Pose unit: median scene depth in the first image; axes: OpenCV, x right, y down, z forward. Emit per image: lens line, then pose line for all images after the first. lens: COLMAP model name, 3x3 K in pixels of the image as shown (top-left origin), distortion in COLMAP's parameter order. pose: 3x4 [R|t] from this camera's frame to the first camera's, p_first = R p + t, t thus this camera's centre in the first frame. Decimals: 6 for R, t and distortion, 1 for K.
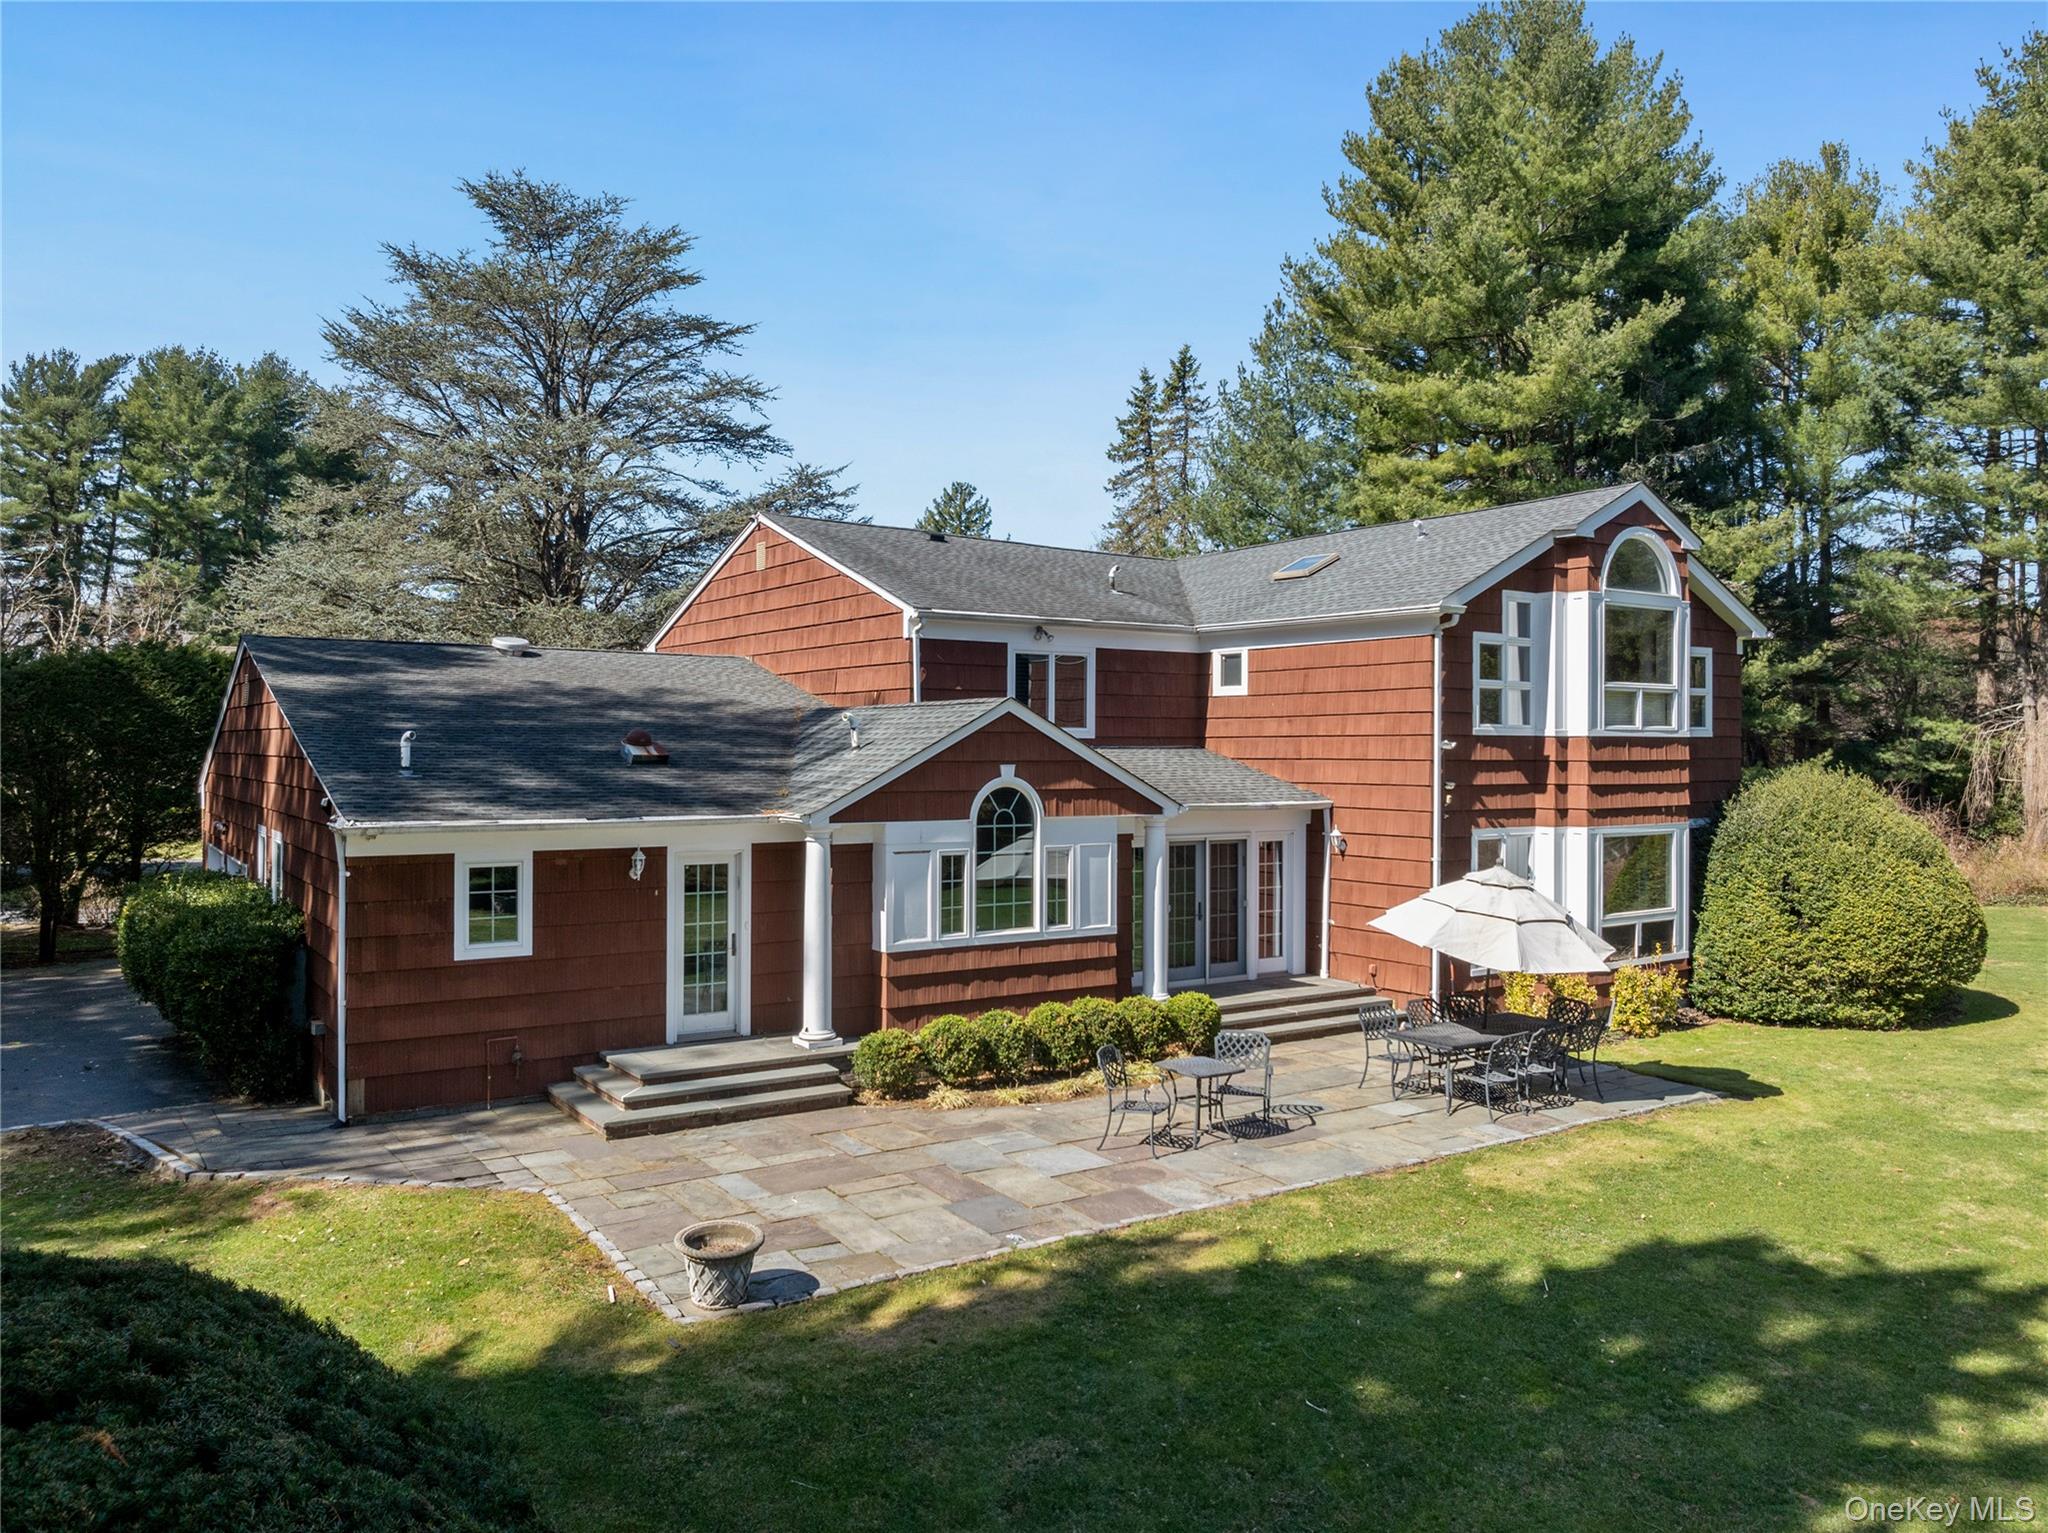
lens RADIAL K [[1469.4, 0, 1028.5], [0, 1469.4, 722.9], [0, 0, 1]] dist [-0.028445, -0.001127]
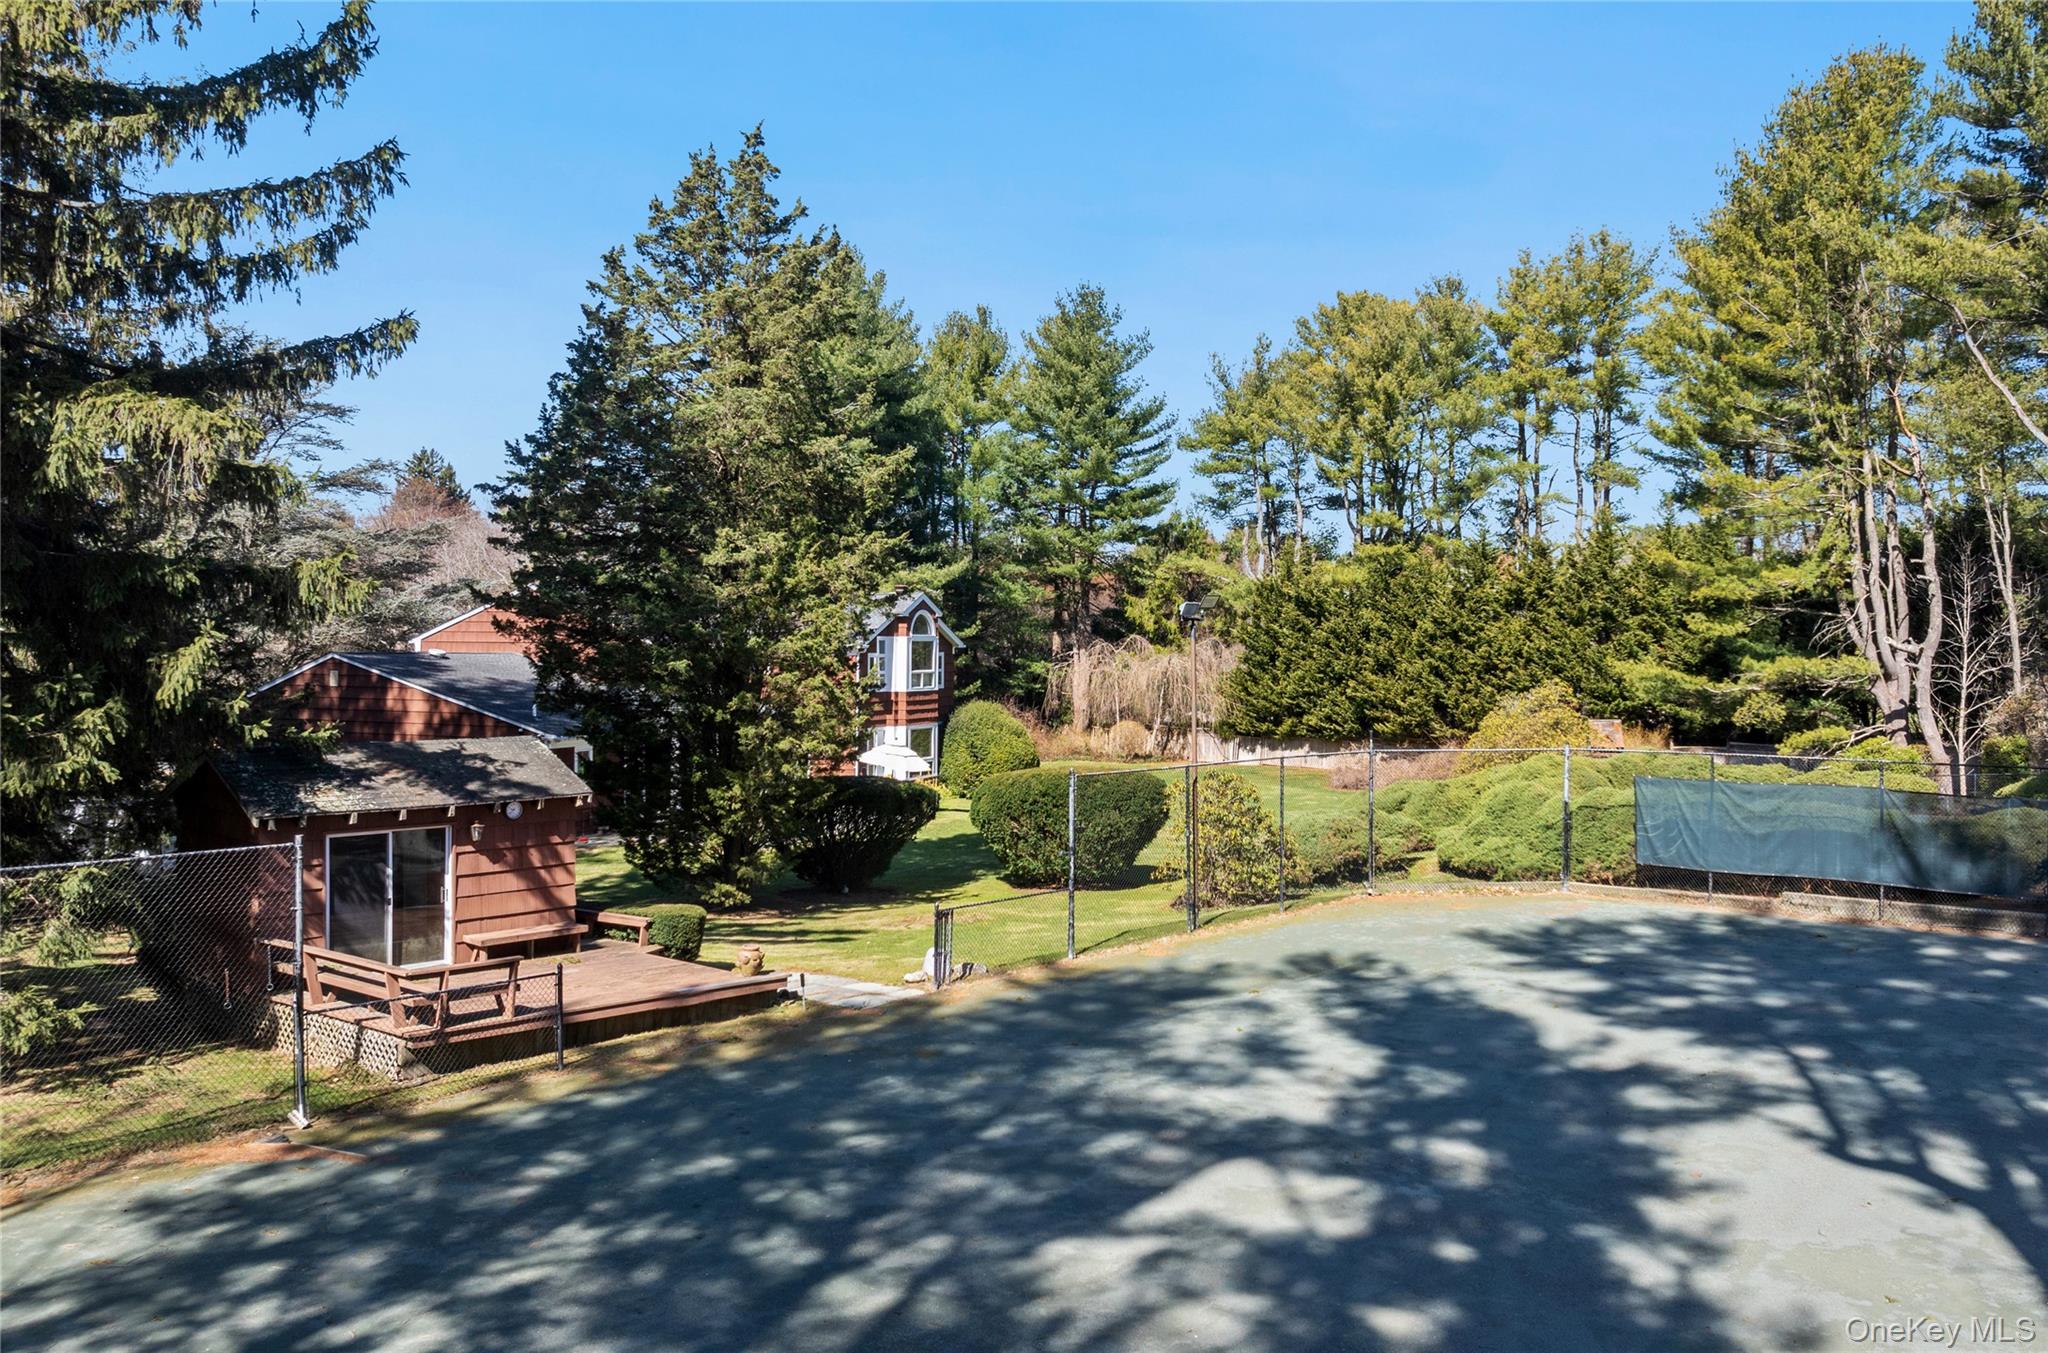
lens RADIAL K [[1411.6, 0, 1024.0], [0, 1411.6, 676.5], [0, 0, 1]] dist [0.000182, -0.000013]
pose [[0.856026, -0.010500, 0.516825, -0.737548], [-0.007243, 0.999452, 0.032302, -0.100709], [-0.516881, -0.031395, 0.855481, -1.261600]]
